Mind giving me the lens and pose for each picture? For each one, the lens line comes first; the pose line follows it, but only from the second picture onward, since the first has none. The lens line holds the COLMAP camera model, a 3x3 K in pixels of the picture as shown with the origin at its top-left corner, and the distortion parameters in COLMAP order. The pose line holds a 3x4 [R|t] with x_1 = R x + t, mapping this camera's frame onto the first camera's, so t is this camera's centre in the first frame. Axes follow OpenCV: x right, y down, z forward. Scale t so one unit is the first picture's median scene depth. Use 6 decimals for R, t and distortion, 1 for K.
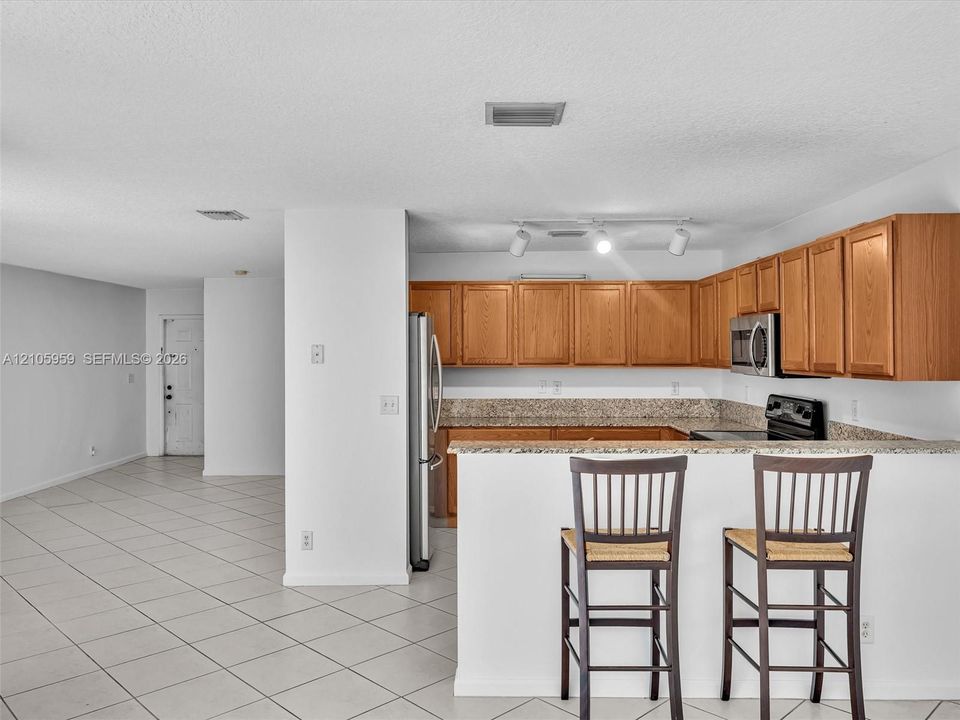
lens RADIAL K [[748.9, 0, 477.4], [0, 748.9, 349.4], [0, 0, 1]] dist [0.001959, -0.001279]
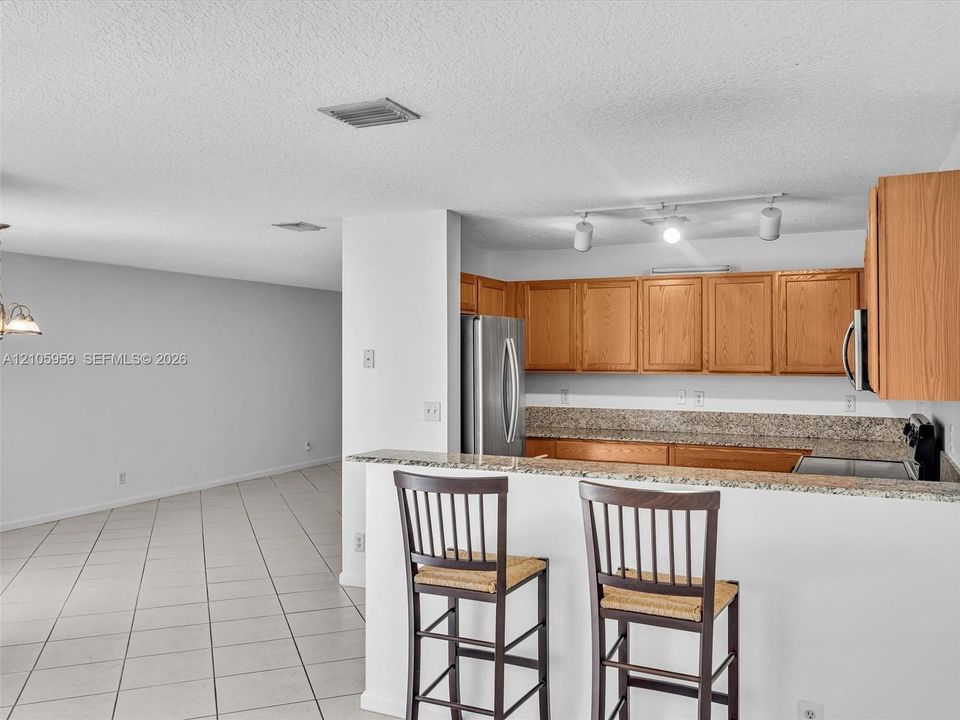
lens RADIAL K [[815.1, 0, 471.8], [0, 815.1, 343.0], [0, 0, 1]] dist [-0.005345, 0.003167]
pose [[0.908064, -0.002856, -0.418823, 0.274001], [-0.001735, 0.999943, -0.010581, -0.002502], [0.418829, 0.010335, 0.908006, 0.044392]]
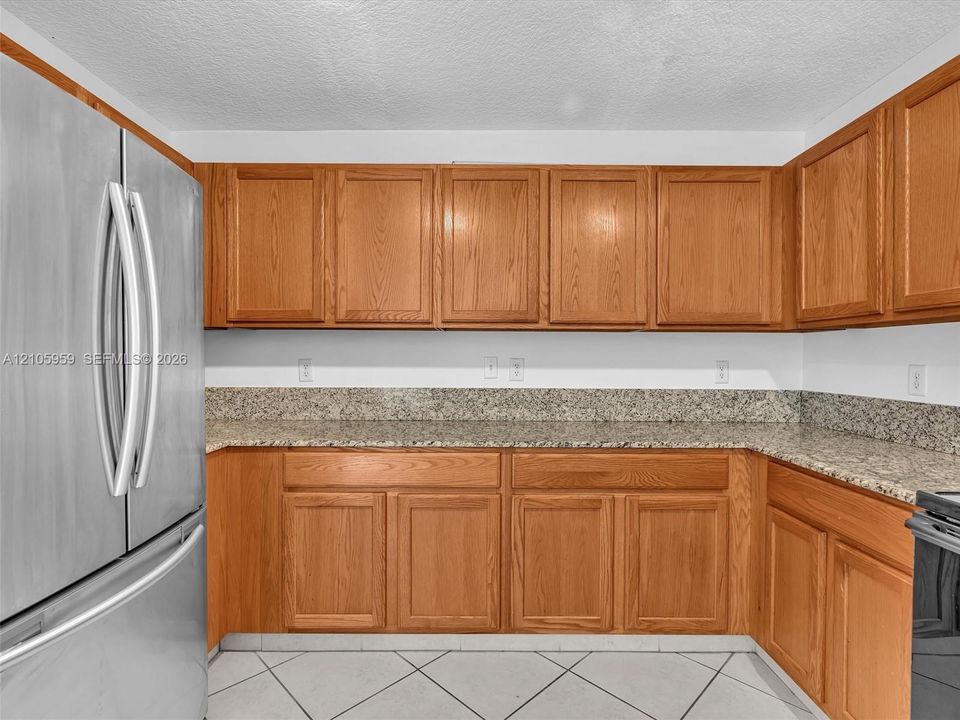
lens RADIAL K [[488.5, 0, 480.0], [0, 488.5, 360.0], [0, 0, 1]] dist [-0.001482, -0.000036]
pose [[0.999883, 0.005798, 0.014187, 0.076665], [-0.005934, 0.999936, 0.009591, 0.042666], [-0.014130, -0.009674, 0.999853, 0.659176]]
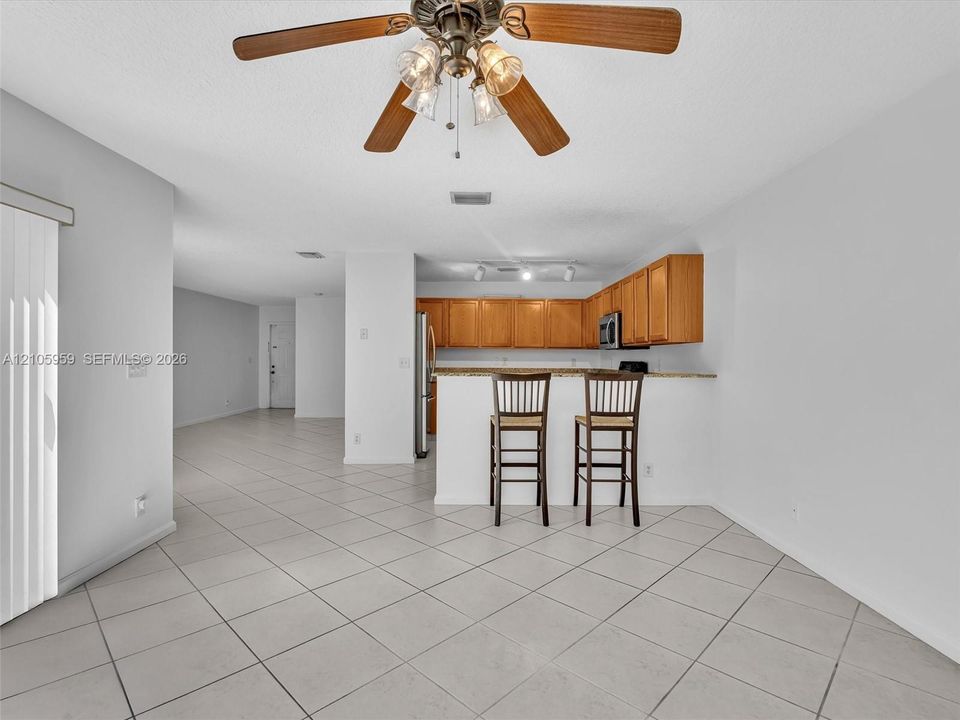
lens RADIAL K [[488.5, 0, 480.0], [0, 488.5, 360.0], [0, 0, 1]] dist [-0.001482, -0.000036]
pose [[0.999751, 0.007814, 0.020896, 0.027987], [-0.007934, 0.999953, 0.005648, 0.043734], [-0.020851, -0.005812, 0.999766, -0.119906]]
